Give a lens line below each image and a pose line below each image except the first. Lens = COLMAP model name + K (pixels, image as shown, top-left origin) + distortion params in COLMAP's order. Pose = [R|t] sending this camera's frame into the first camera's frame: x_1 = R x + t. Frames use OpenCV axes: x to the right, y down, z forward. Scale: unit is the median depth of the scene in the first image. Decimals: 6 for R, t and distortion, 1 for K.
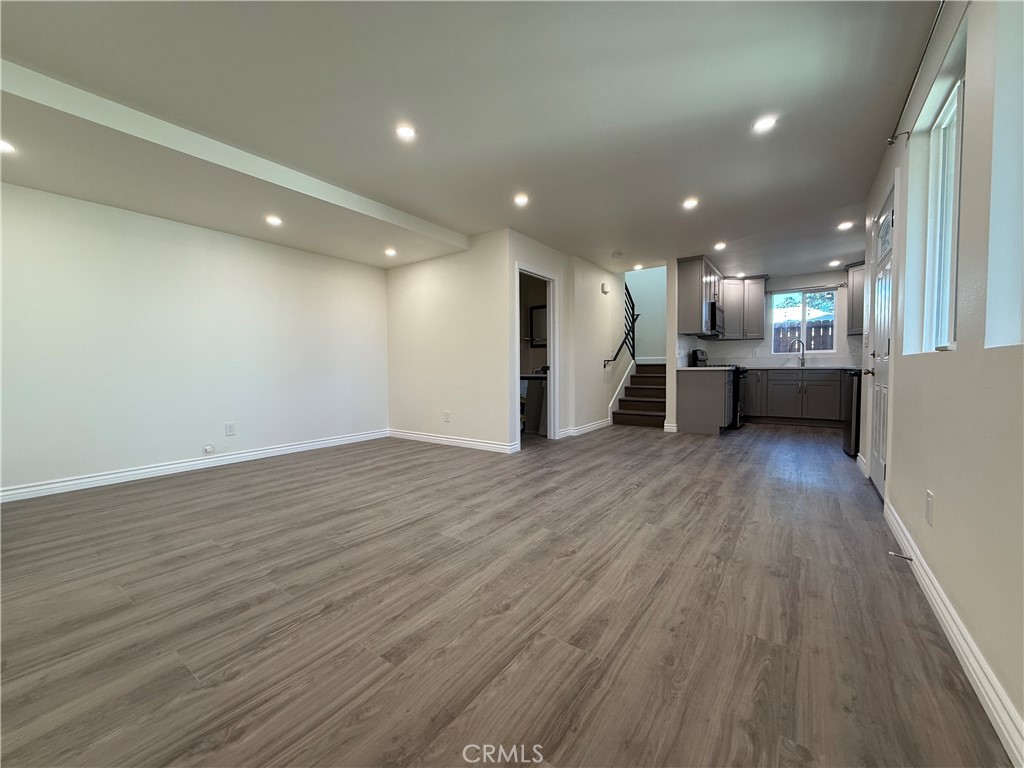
lens RADIAL K [[407.0, 0, 512.0], [0, 407.0, 384.0], [0, 0, 1]] dist [0.002944, -0.000326]
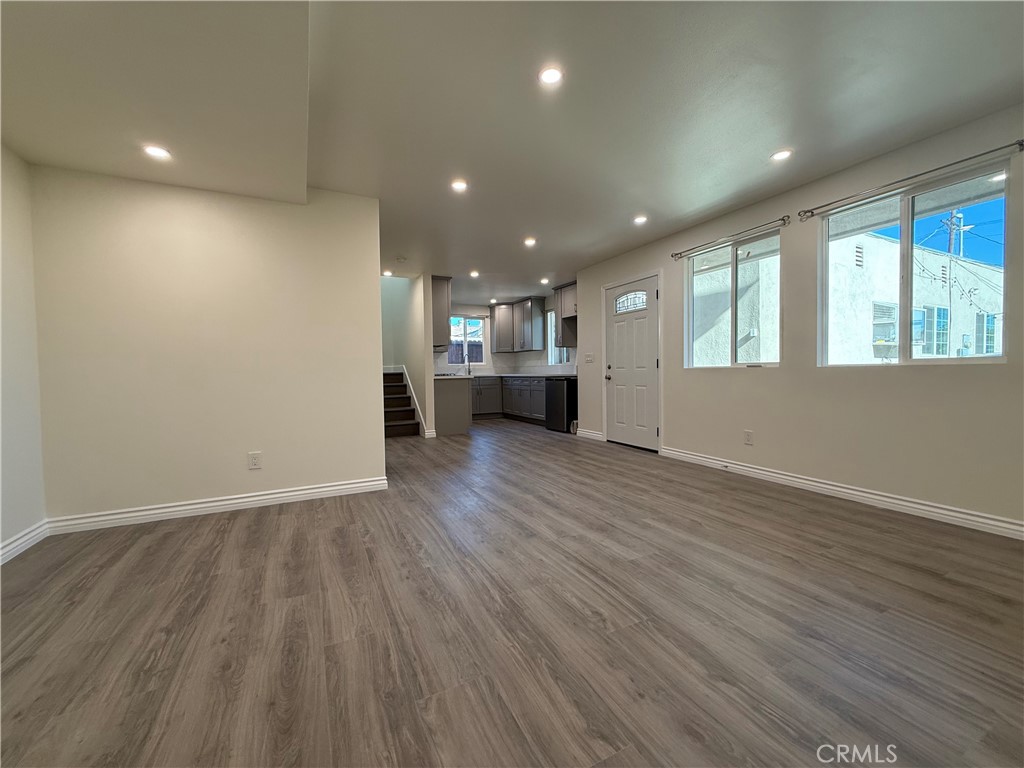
lens RADIAL K [[407.0, 0, 512.0], [0, 407.0, 384.0], [0, 0, 1]] dist [0.002944, -0.000326]
pose [[0.462944, -0.025986, 0.886006, -1.025672], [0.046419, 0.998909, 0.005043, -0.038290], [-0.885171, 0.038793, 0.463646, 0.751222]]
